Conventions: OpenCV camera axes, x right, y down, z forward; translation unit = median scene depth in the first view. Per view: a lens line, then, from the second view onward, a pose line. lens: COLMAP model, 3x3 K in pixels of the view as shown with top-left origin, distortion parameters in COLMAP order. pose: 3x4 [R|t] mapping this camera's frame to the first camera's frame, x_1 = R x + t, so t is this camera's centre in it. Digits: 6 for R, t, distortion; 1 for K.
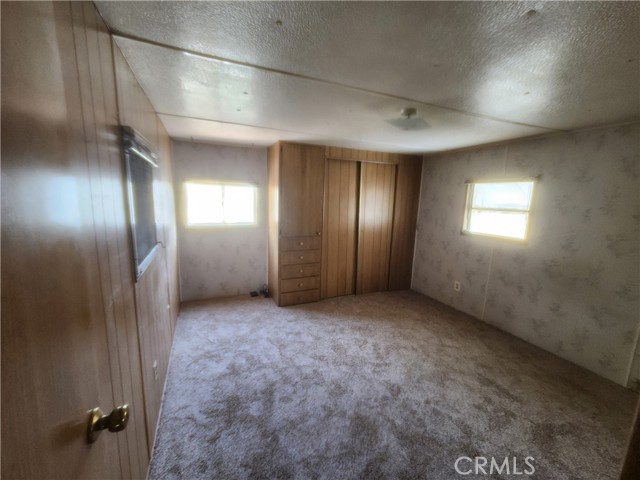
lens RADIAL K [[266.1, 0, 323.5], [0, 266.1, 240.0], [0, 0, 1]] dist [-0.004089, 0.002855]
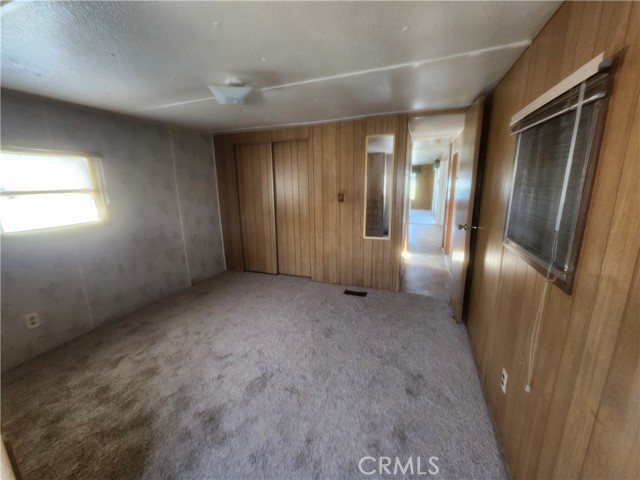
lens RADIAL K [[266.1, 0, 306.0], [0, 266.1, 244.3], [0, 0, 1]] dist [-0.004089, 0.002855]
pose [[-0.683034, -0.179664, 0.707945, -0.449149], [0.113480, 0.931399, 0.345859, -0.176924], [-0.721517, 0.316571, -0.615789, 1.148410]]
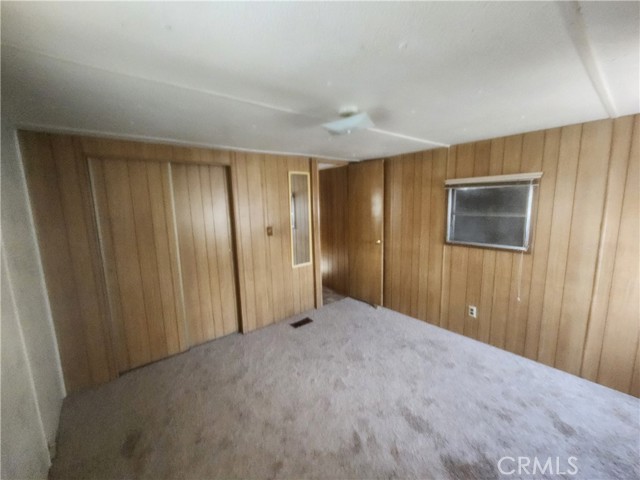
lens RADIAL K [[266.1, 0, 320.5], [0, 266.1, 242.0], [0, 0, 1]] dist [-0.004089, 0.002855]
pose [[-0.964737, 0.033242, -0.261108, 0.452952], [-0.044842, 0.956734, 0.287486, -0.235339], [0.259367, 0.289057, -0.921507, 1.355305]]
